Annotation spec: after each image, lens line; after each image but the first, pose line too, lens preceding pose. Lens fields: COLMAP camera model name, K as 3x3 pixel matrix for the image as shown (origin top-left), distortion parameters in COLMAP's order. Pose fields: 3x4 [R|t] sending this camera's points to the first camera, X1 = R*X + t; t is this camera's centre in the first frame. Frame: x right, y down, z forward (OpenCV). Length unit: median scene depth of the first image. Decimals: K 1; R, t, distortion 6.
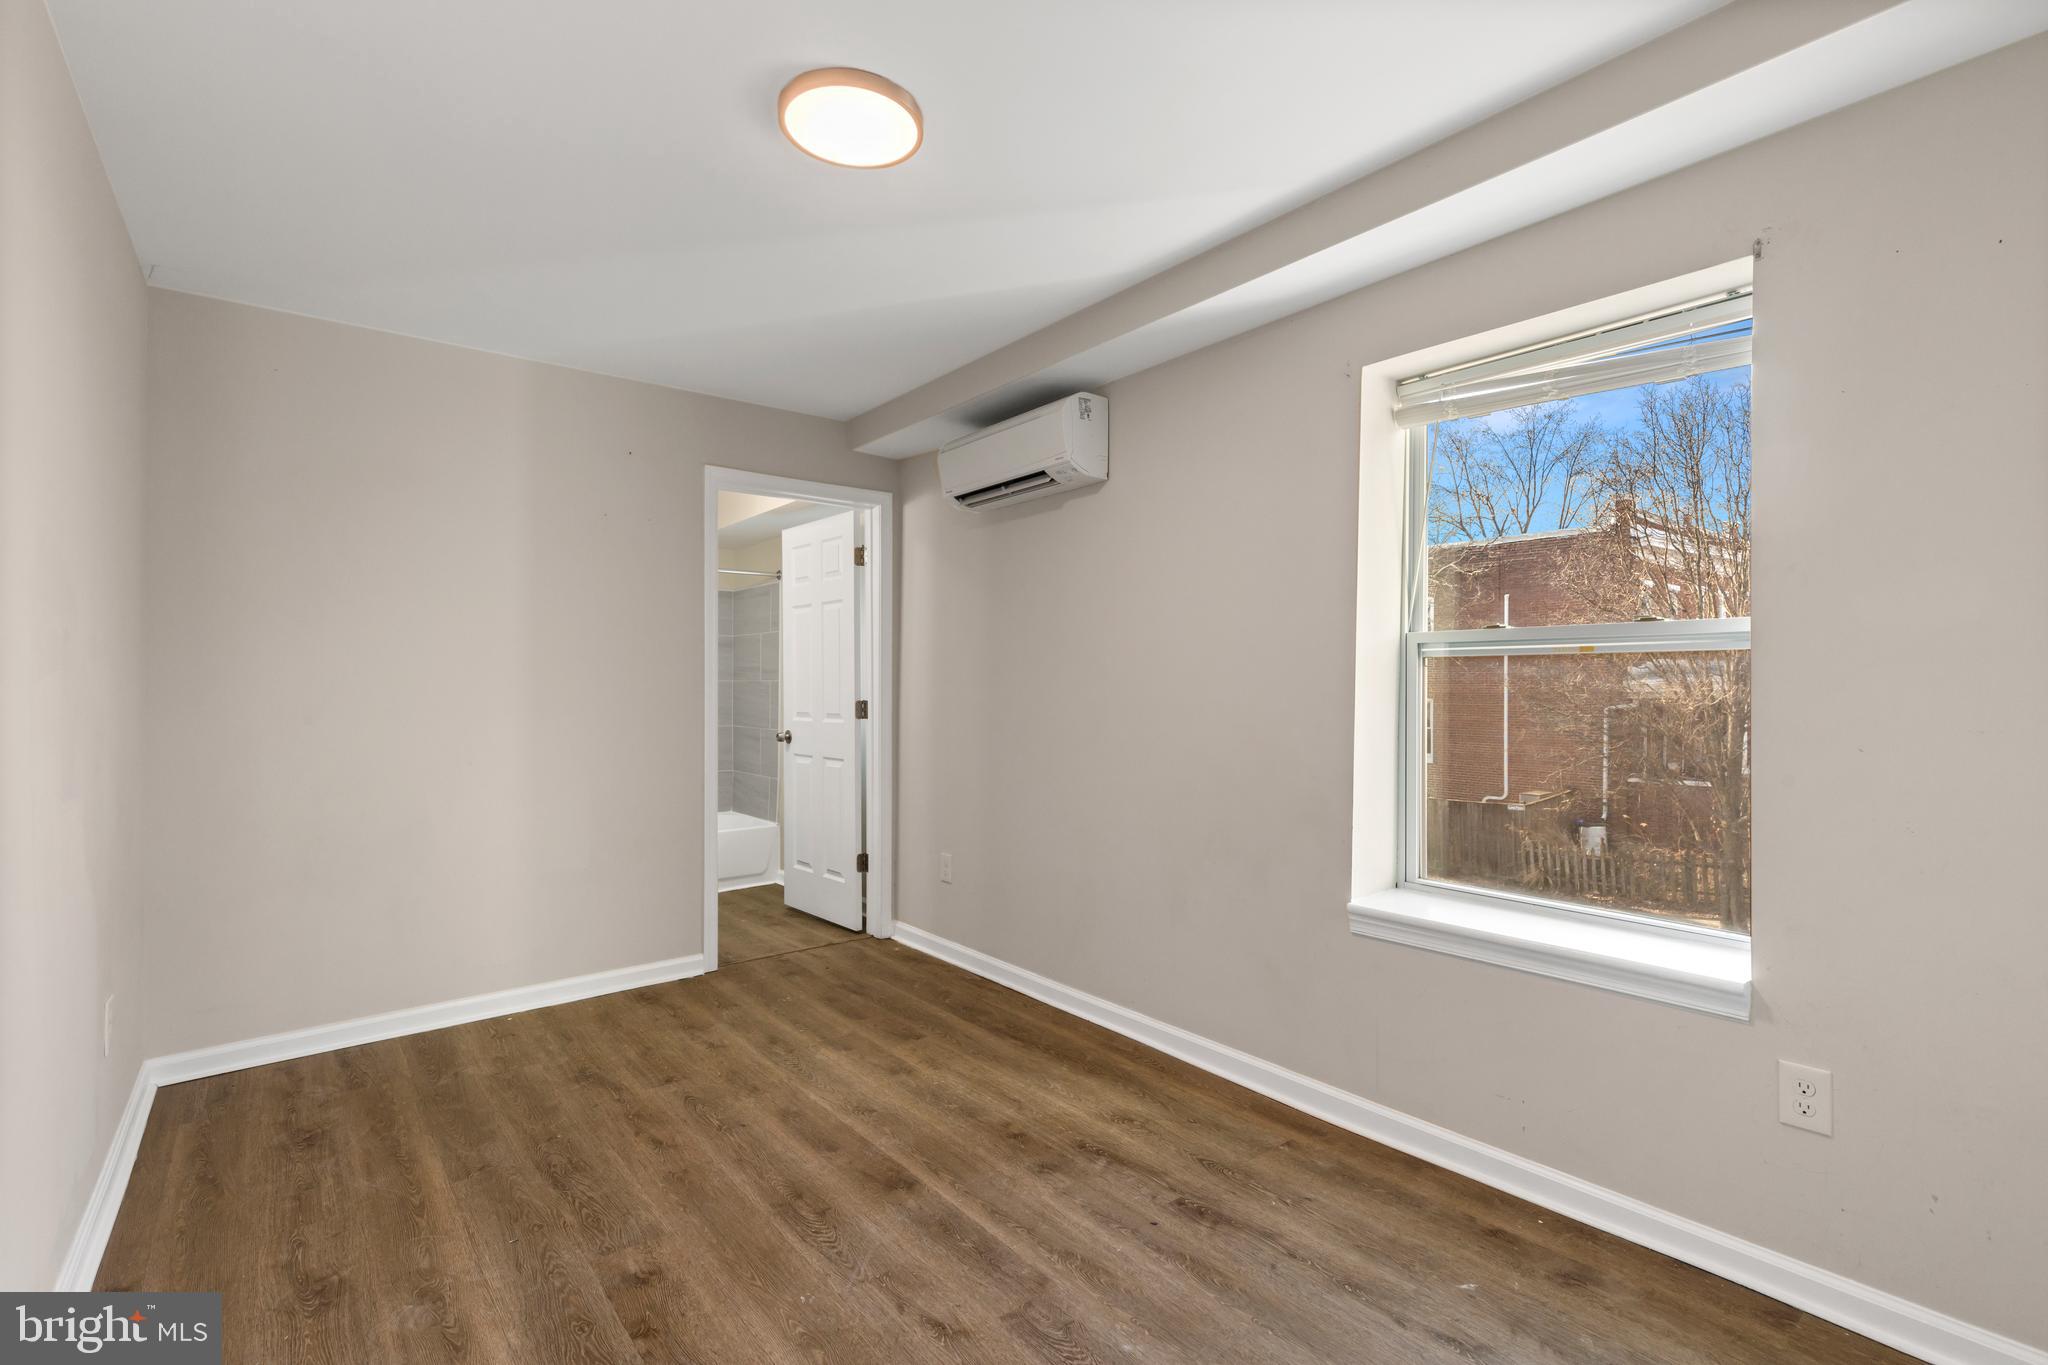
lens RADIAL K [[930.3, 0, 1023.1], [0, 930.3, 681.2], [0, 0, 1]] dist [0.003381, 0.001632]
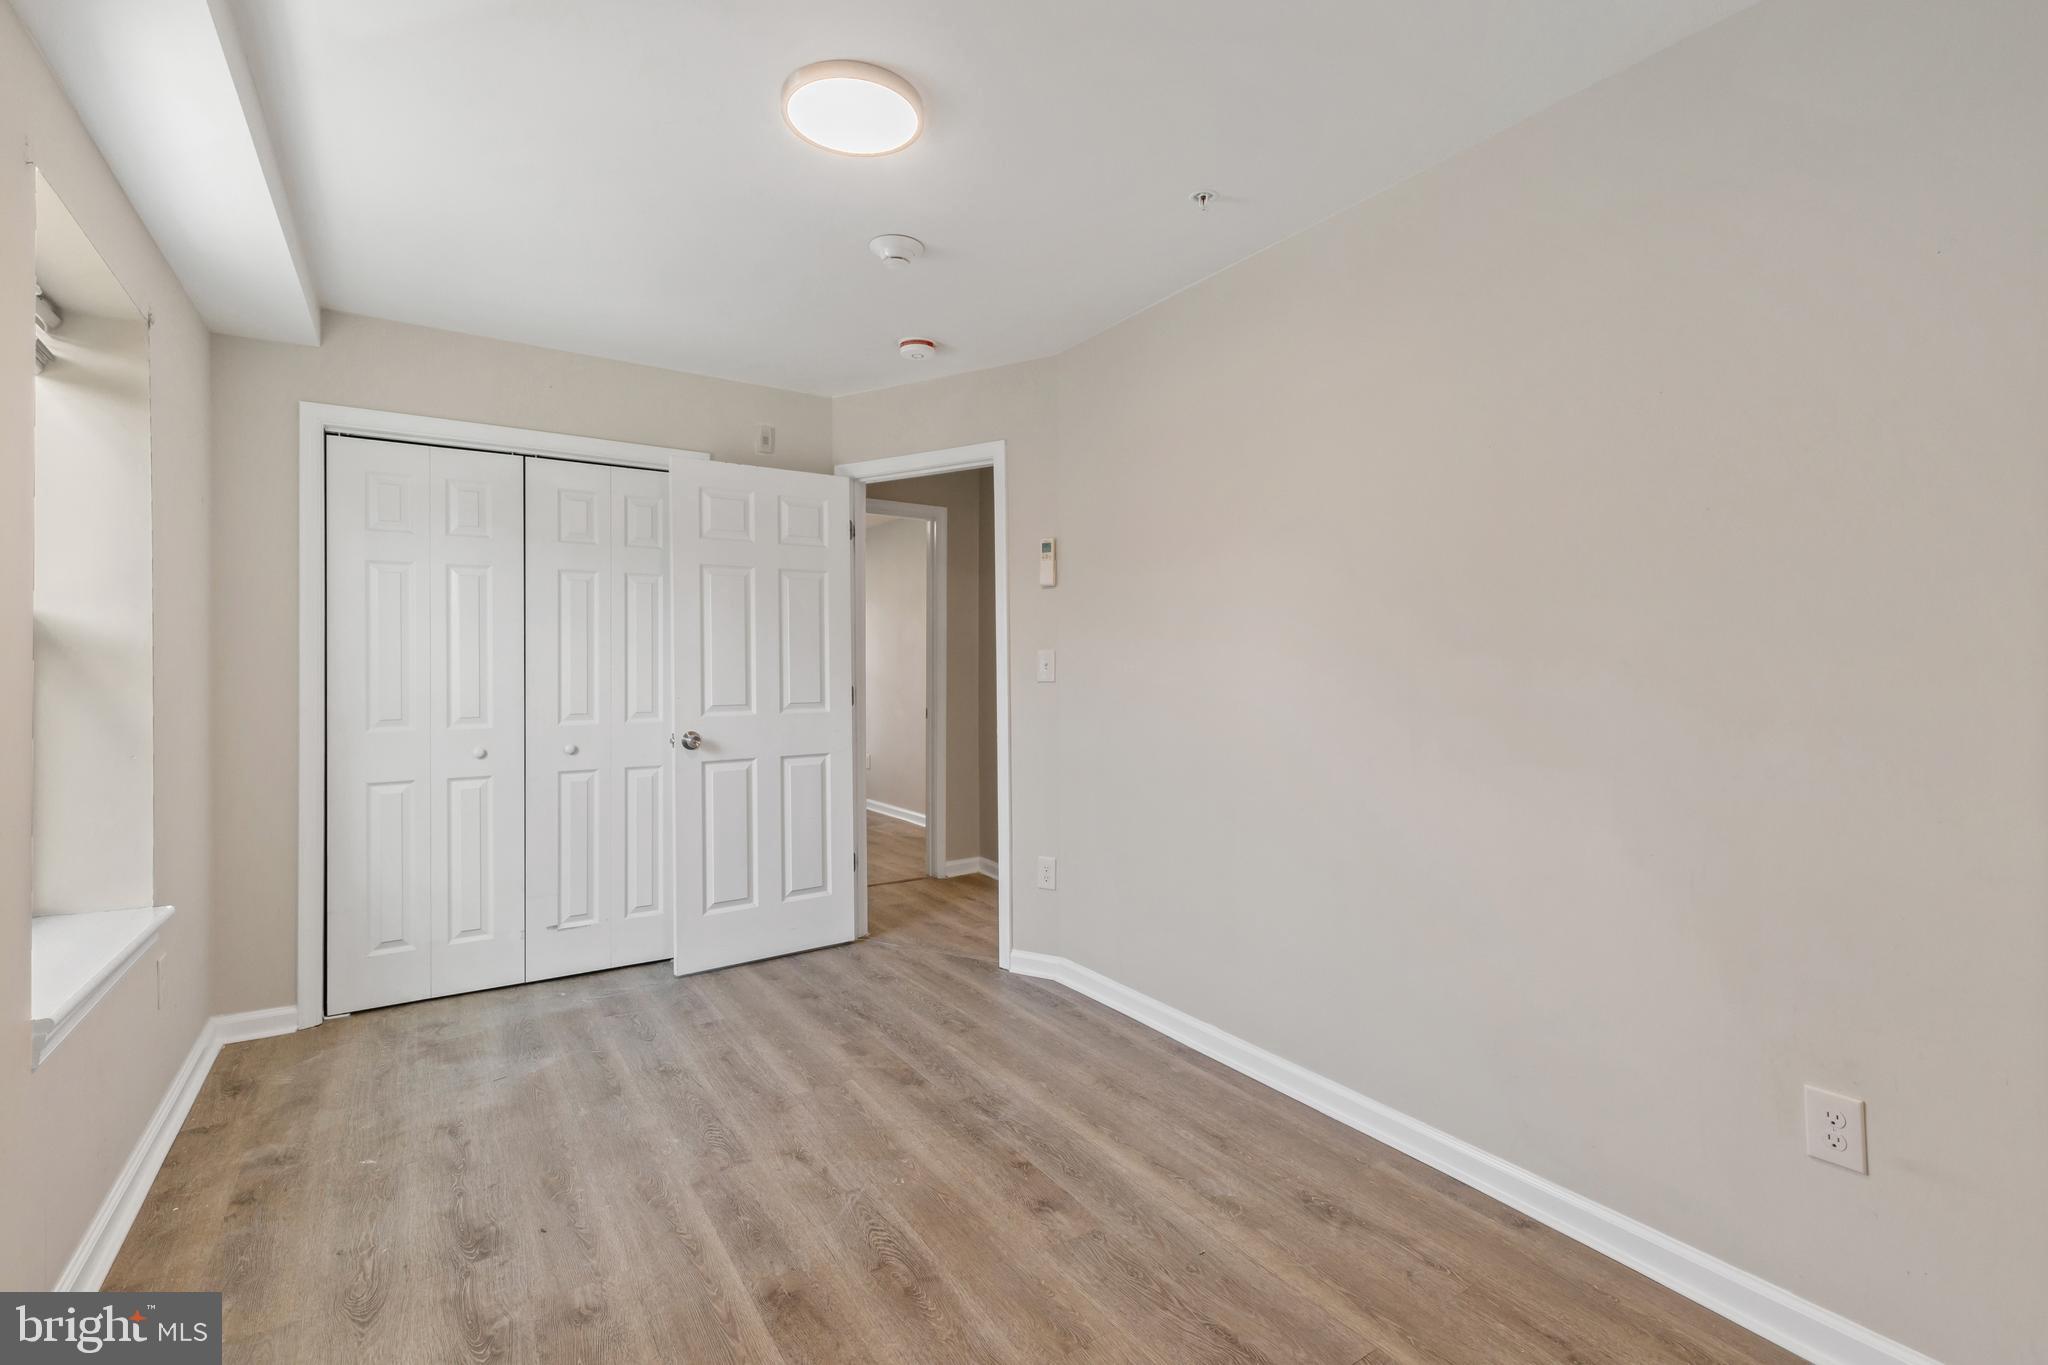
lens RADIAL K [[930.3, 0, 1020.6], [0, 930.3, 671.8], [0, 0, 1]] dist [0.003381, 0.001632]
pose [[-0.994856, 0.004059, 0.101215, -0.464816], [0.003760, 0.999988, -0.003138, 0.012024], [-0.101226, -0.002741, -0.994860, 1.979599]]
